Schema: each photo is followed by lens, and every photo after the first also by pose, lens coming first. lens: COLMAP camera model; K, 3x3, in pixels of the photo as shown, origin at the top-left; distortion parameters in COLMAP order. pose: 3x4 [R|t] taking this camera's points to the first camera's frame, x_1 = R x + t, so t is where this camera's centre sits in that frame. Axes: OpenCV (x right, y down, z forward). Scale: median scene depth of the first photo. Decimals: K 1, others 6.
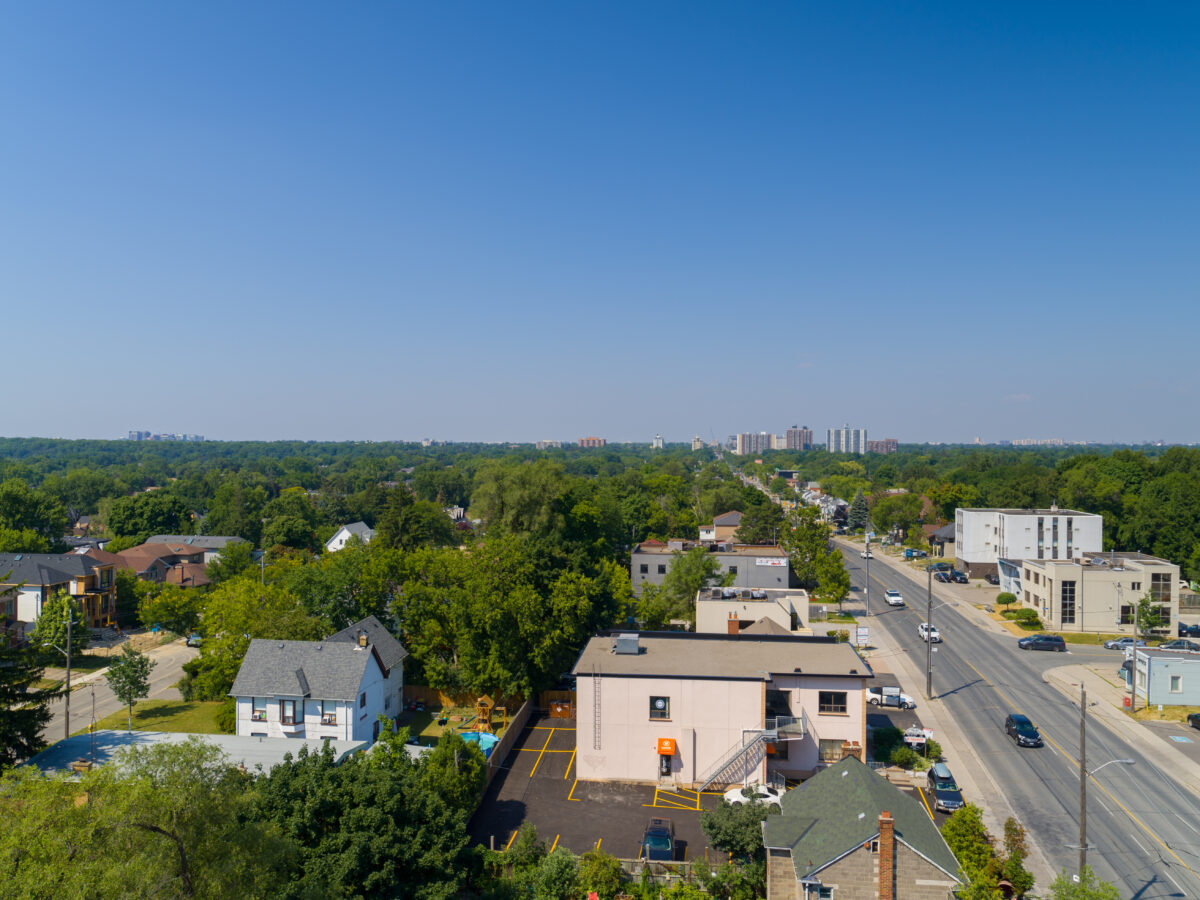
lens RADIAL K [[942.7, 0, 597.9], [0, 942.7, 449.9], [0, 0, 1]] dist [-0.003196, 0.000905]
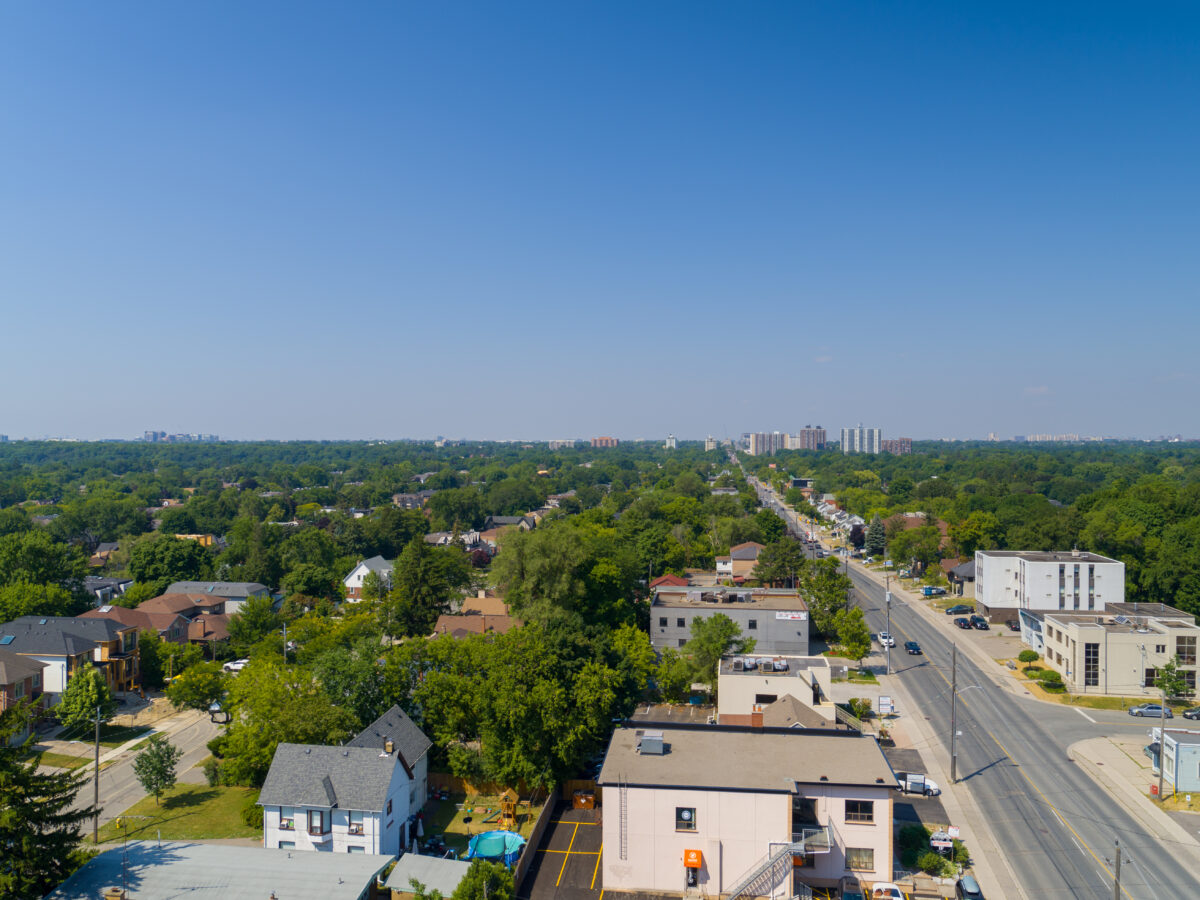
lens RADIAL K [[942.7, 0, 597.9], [0, 942.7, 449.9], [0, 0, 1]] dist [-0.003196, 0.000905]
pose [[0.999903, -0.003976, -0.013365, -0.007376], [0.004022, 0.999986, 0.003400, -0.070313], [0.013352, -0.003454, 0.999905, 0.000538]]
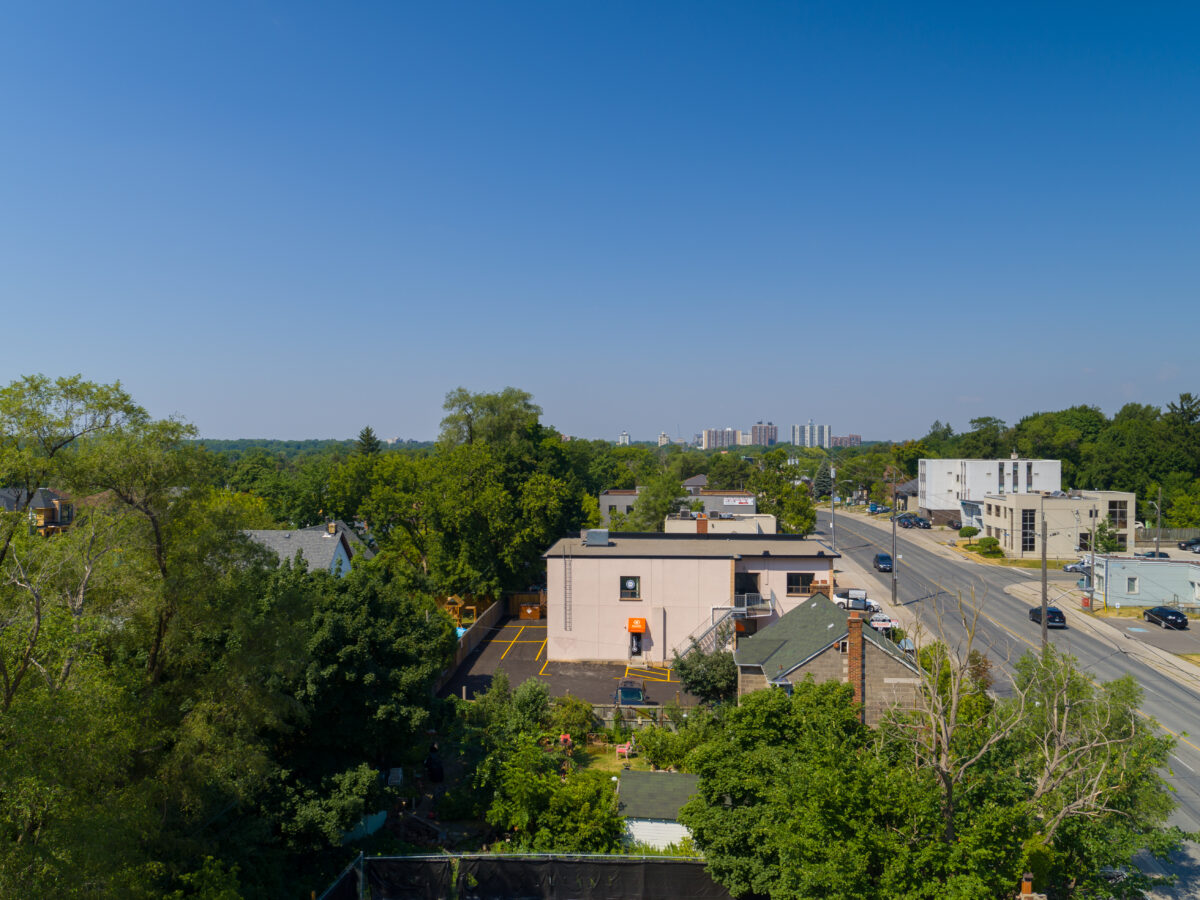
lens RADIAL K [[942.7, 0, 597.9], [0, 942.7, 449.9], [0, 0, 1]] dist [-0.003196, 0.000905]
pose [[0.999357, -0.003397, 0.035697, -0.002389], [0.003409, 0.999994, -0.000270, 0.073391], [-0.035696, 0.000392, 0.999363, -0.002228]]
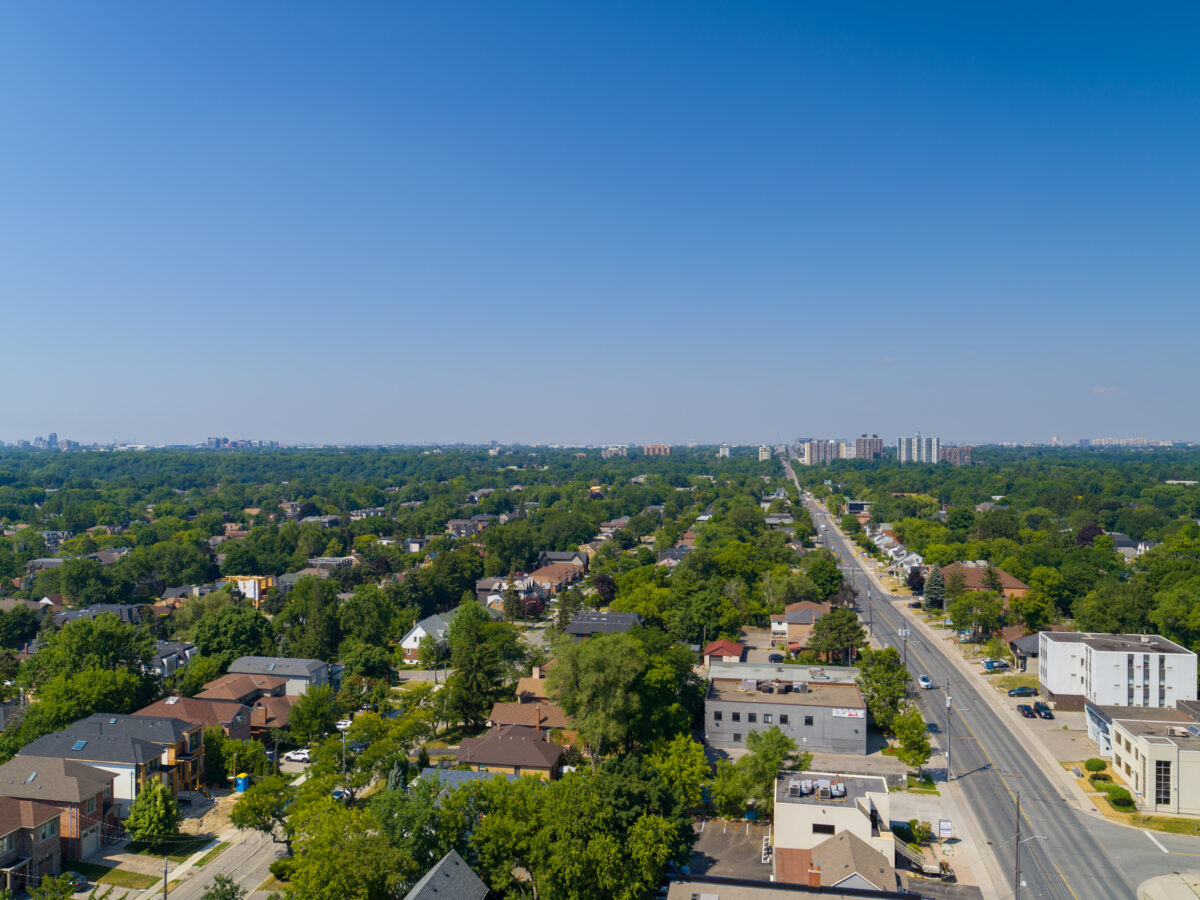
lens RADIAL K [[942.7, 0, 597.9], [0, 942.7, 449.9], [0, 0, 1]] dist [-0.003196, 0.000905]
pose [[0.997592, -0.004882, -0.069182, -0.008495], [0.004867, 0.999988, -0.000393, -0.180979], [0.069183, 0.000055, 0.997604, 0.000176]]
